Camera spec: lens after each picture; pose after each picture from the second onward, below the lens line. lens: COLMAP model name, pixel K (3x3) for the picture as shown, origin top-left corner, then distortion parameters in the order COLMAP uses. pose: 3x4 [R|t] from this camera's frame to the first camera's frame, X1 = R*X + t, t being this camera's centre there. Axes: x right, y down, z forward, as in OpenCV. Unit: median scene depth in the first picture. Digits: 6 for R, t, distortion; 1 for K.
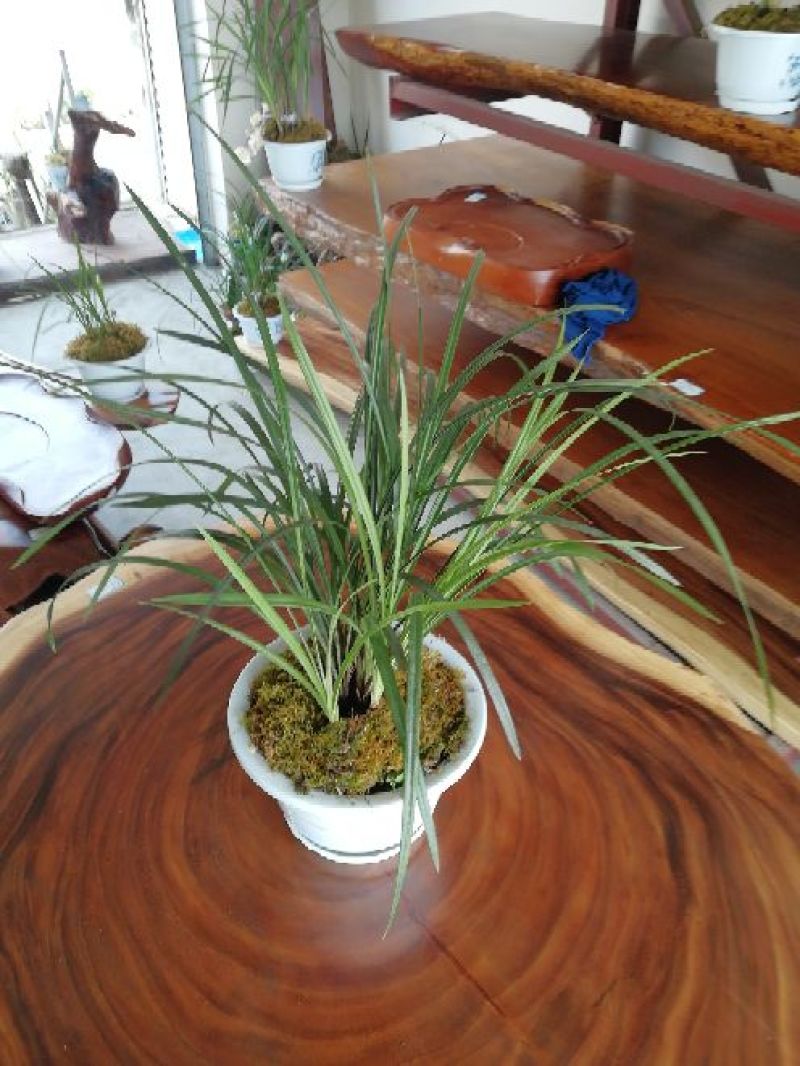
lens RADIAL K [[884.4, 0, 401.8], [0, 884.4, 529.6], [0, 0, 1]] dist [0.028357, 0.001345]
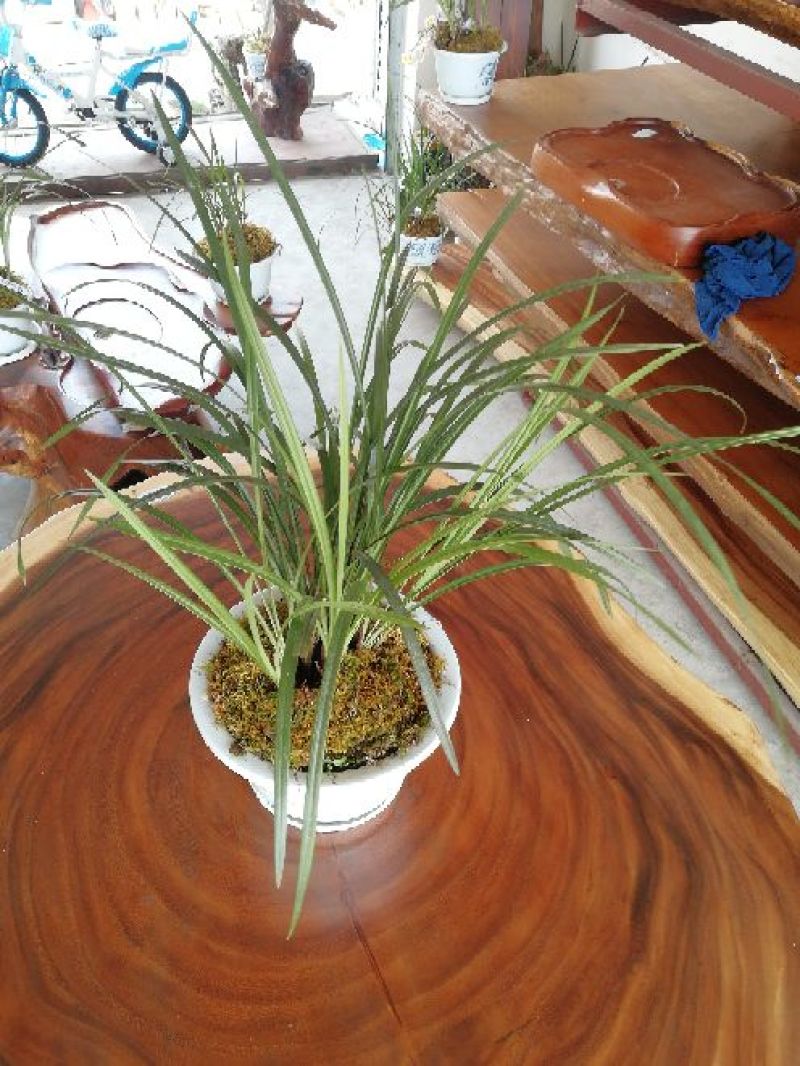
lens RADIAL K [[884.4, 0, 401.8], [0, 884.4, 529.6], [0, 0, 1]] dist [0.028357, 0.001345]
pose [[0.968421, 0.184989, -0.167154, 0.118952], [-0.170121, 0.980398, 0.099393, -0.046887], [0.182264, -0.067818, 0.980908, 0.067408]]
